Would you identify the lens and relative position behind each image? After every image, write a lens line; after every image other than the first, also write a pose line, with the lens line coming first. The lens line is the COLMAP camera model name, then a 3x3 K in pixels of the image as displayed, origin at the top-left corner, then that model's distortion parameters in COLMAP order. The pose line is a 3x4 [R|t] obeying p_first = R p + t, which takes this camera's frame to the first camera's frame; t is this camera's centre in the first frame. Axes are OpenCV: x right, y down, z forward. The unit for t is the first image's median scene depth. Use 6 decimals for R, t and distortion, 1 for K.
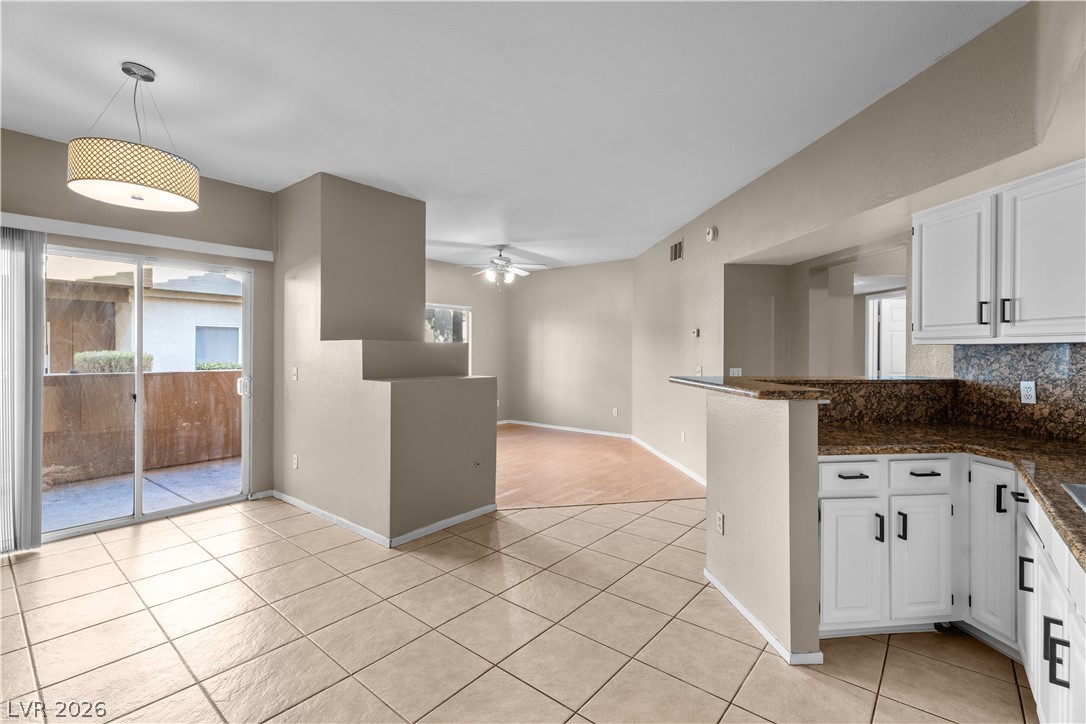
lens RADIAL K [[486.0, 0, 540.8], [0, 486.0, 356.6], [0, 0, 1]] dist [-0.000049, 0.000657]
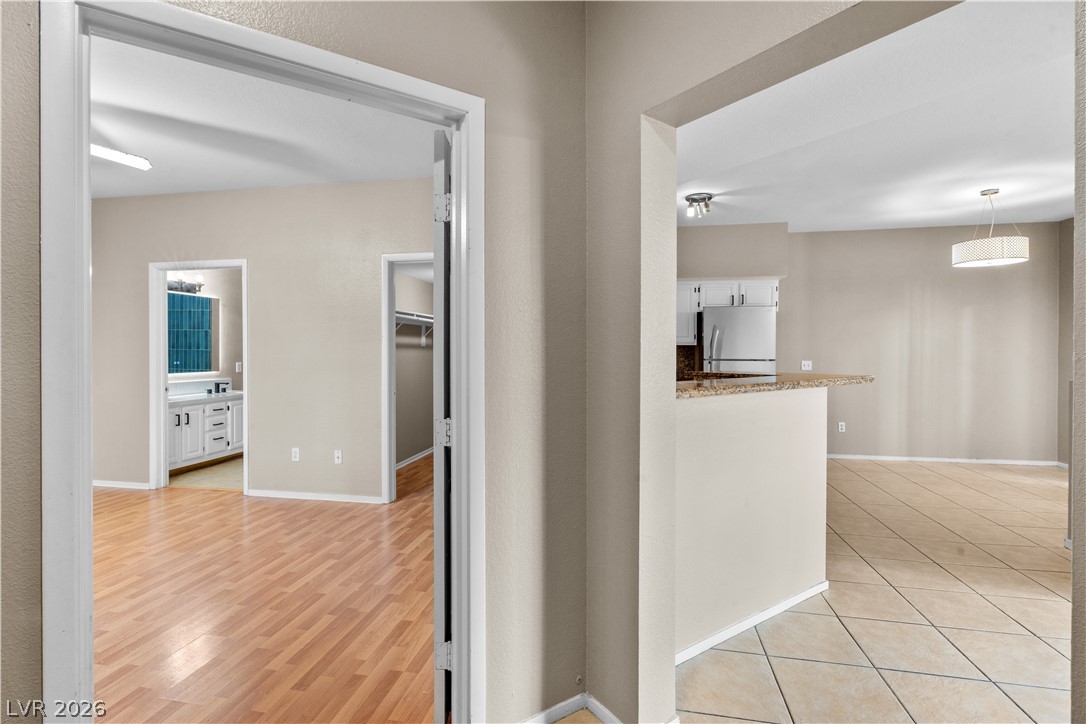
lens RADIAL K [[514.1, 0, 539.1], [0, 514.1, 352.4], [0, 0, 1]] dist [-0.002186, -0.000229]
pose [[-0.877548, 0.003874, -0.479473, 1.440035], [-0.004653, 0.999851, 0.016594, -0.018438], [0.479466, 0.016793, -0.877400, 1.772799]]
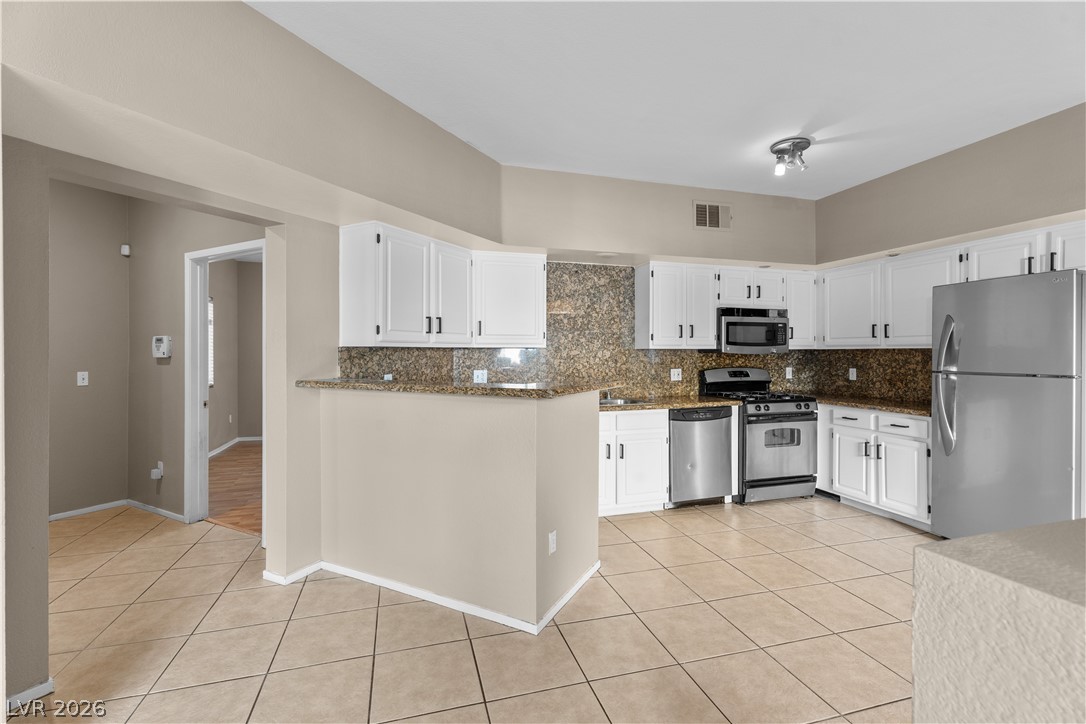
lens RADIAL K [[486.0, 0, 540.8], [0, 486.0, 356.6], [0, 0, 1]] dist [-0.000049, 0.000657]
pose [[-0.832573, -0.006234, 0.553880, -0.116794], [0.004166, 0.999838, 0.017515, -0.020901], [-0.553899, 0.016890, -0.832412, 1.839668]]
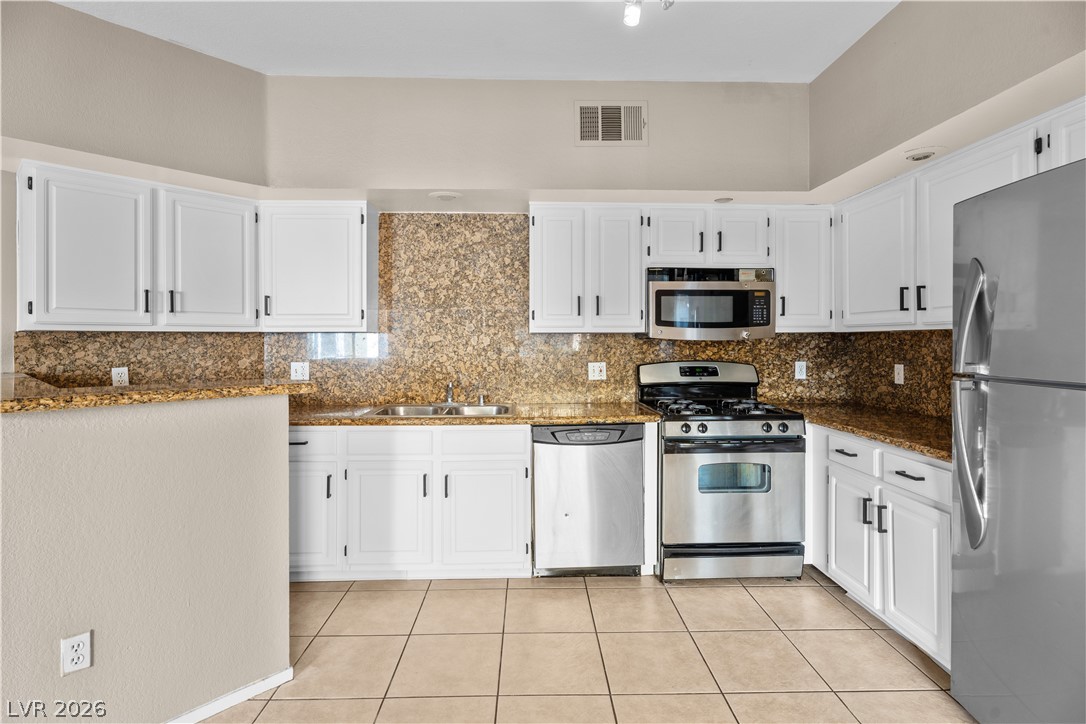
lens RADIAL K [[536.6, 0, 541.2], [0, 536.6, 342.9], [0, 0, 1]] dist [-0.002231, 0.000125]
pose [[-0.663814, -0.004677, 0.747883, -0.445099], [0.008347, 0.999872, 0.013662, -0.009847], [-0.747852, 0.015311, -0.663689, 1.048609]]
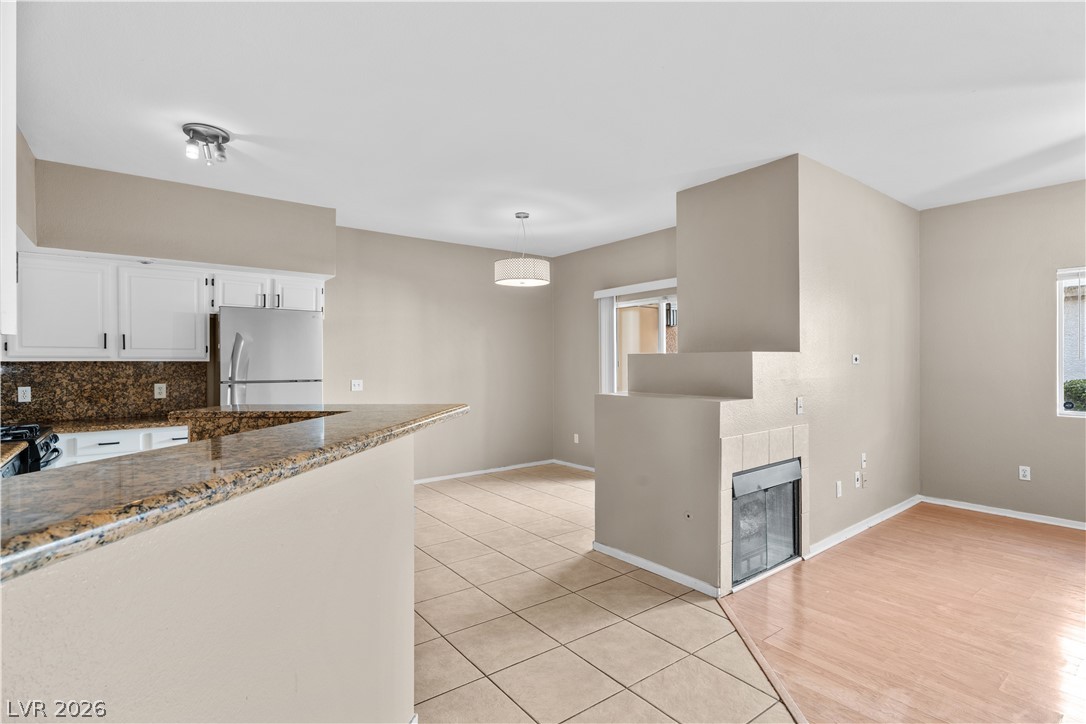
lens RADIAL K [[524.3, 0, 545.3], [0, 524.3, 366.3], [0, 0, 1]] dist [0.001157, -0.000292]
pose [[-0.218526, 0.004920, -0.975819, 1.065728], [-0.007050, 0.999953, 0.006620, -0.018623], [0.975806, 0.008326, -0.218481, 1.454207]]
